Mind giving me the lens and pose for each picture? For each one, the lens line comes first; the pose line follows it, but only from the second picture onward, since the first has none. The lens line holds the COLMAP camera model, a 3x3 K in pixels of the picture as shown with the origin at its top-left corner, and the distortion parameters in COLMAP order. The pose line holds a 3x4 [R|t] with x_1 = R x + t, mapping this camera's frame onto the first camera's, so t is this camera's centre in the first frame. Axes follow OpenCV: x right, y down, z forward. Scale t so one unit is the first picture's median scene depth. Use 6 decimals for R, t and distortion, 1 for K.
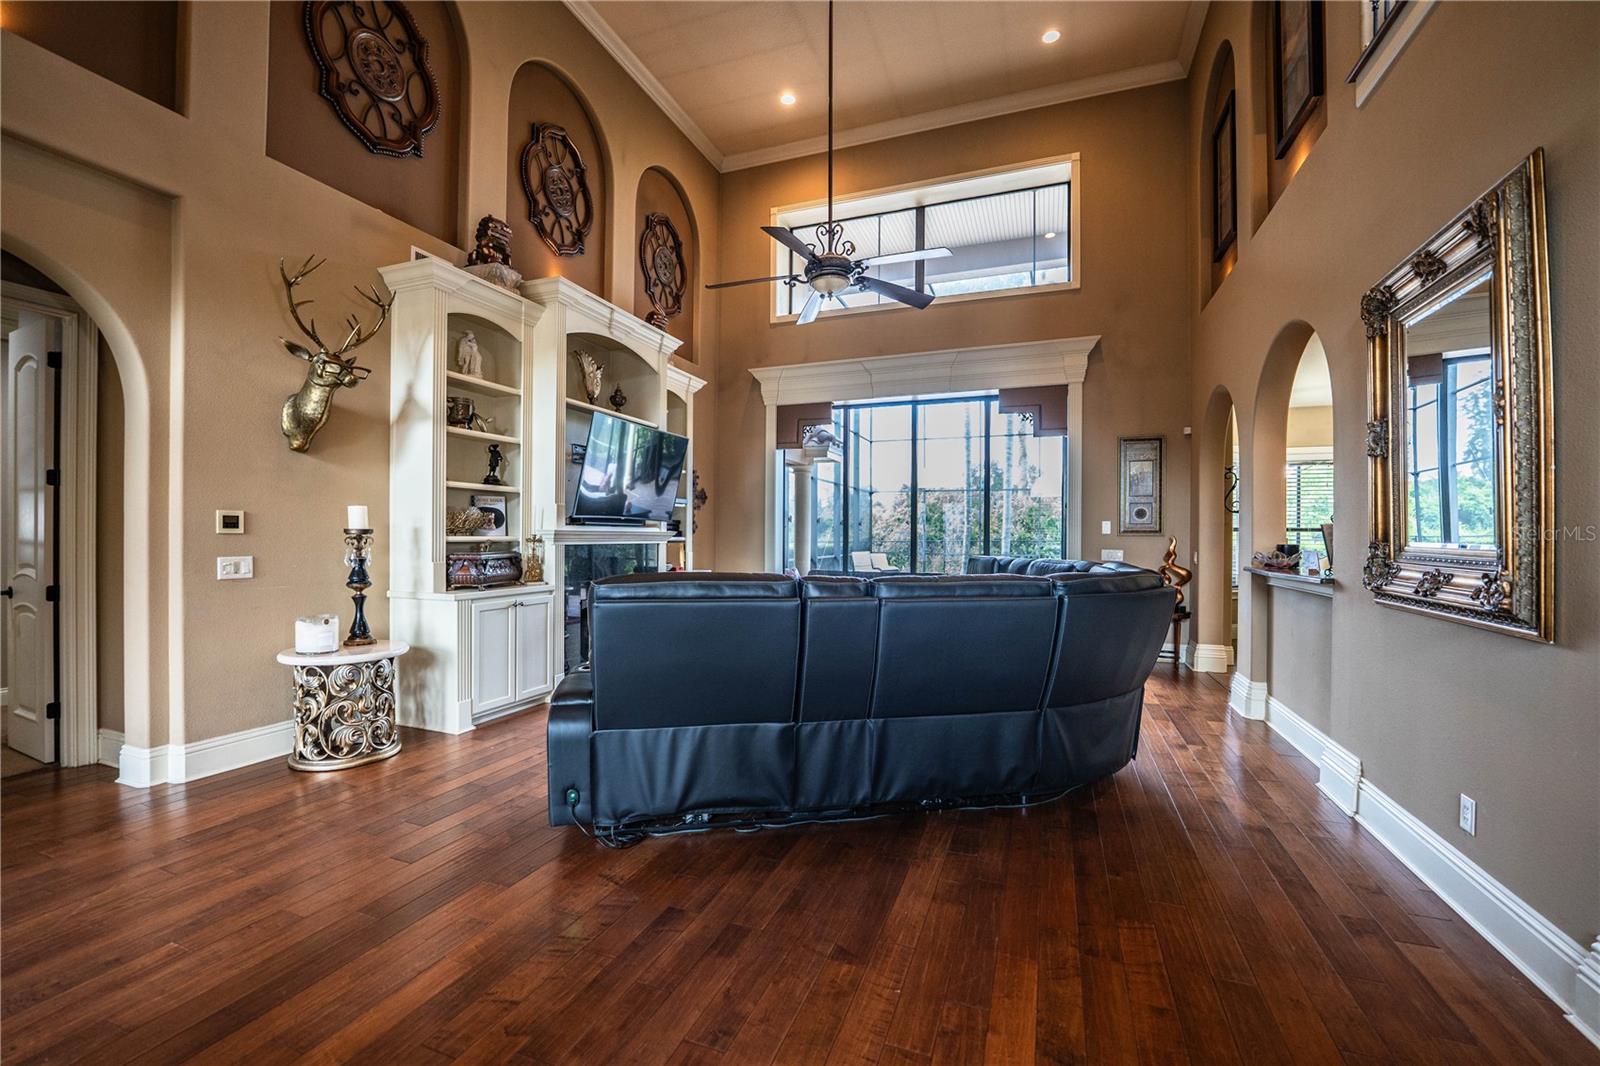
lens RADIAL K [[653.6, 0, 799.6], [0, 653.6, 536.1], [0, 0, 1]] dist [-0.022519, 0.001045]
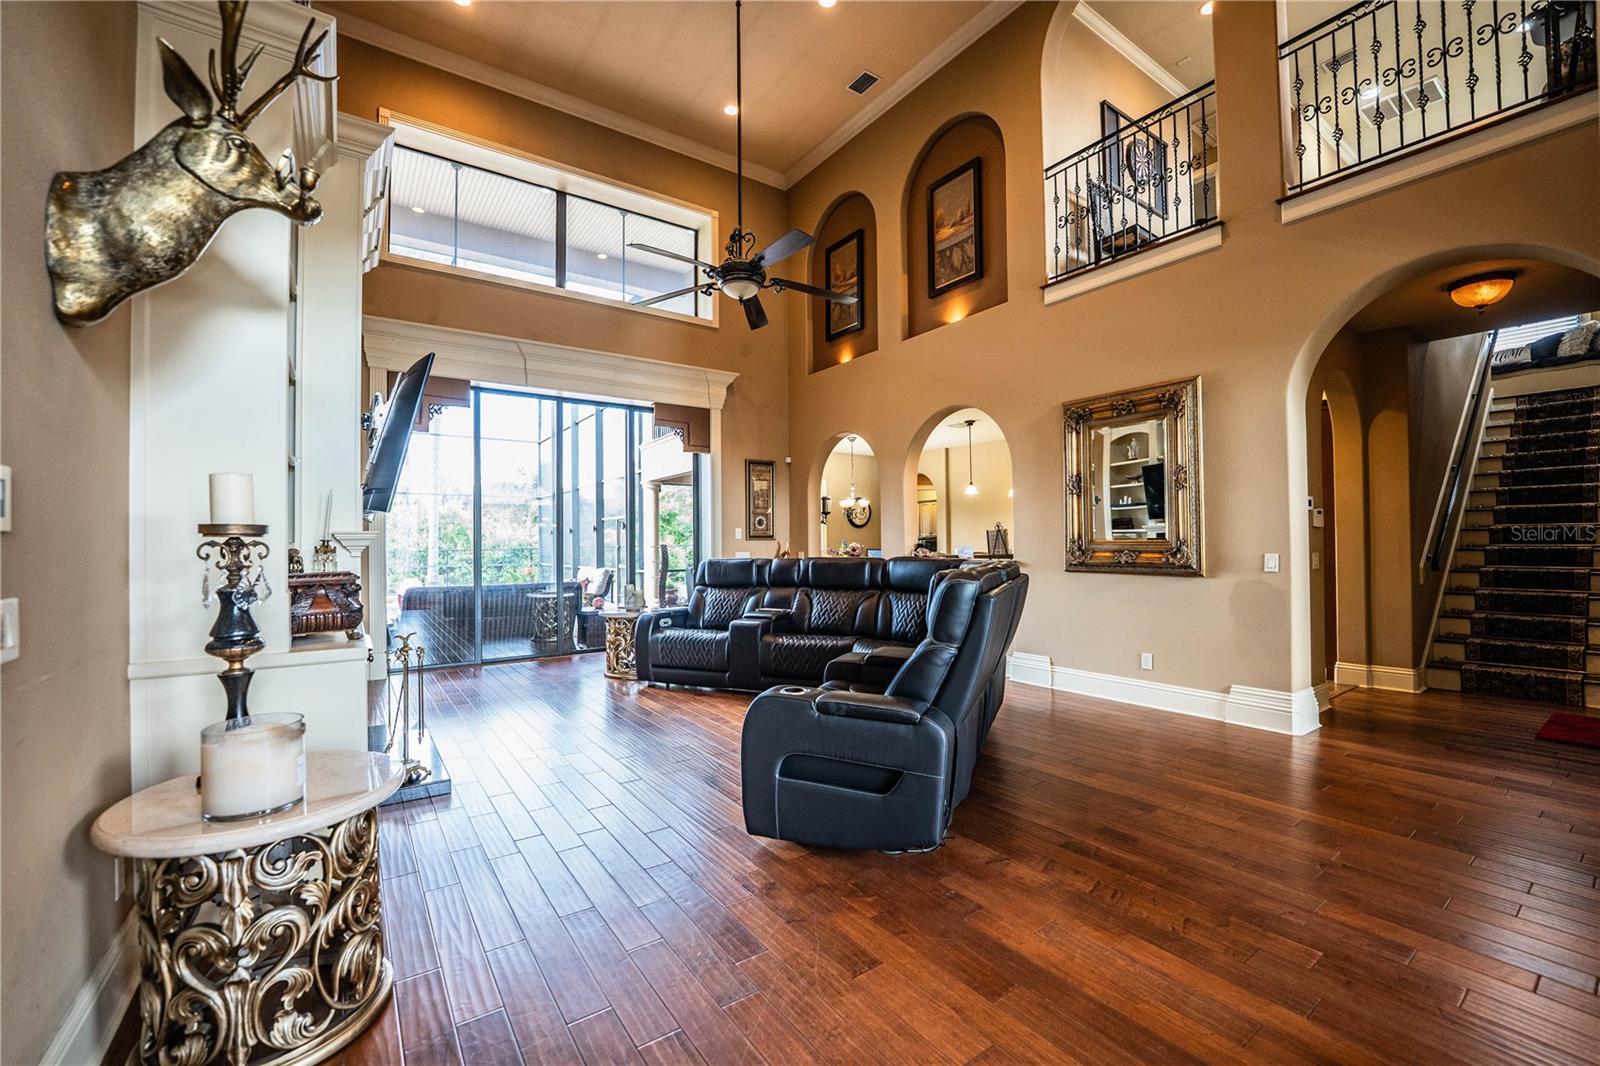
lens RADIAL K [[653.6, 0, 798.0], [0, 653.6, 536.6], [0, 0, 1]] dist [-0.022519, 0.001045]
pose [[0.561821, 0.000292, 0.827259, -0.533839], [0.010800, 0.999912, -0.007688, 0.003028], [-0.827189, 0.013254, 0.561768, 0.266694]]
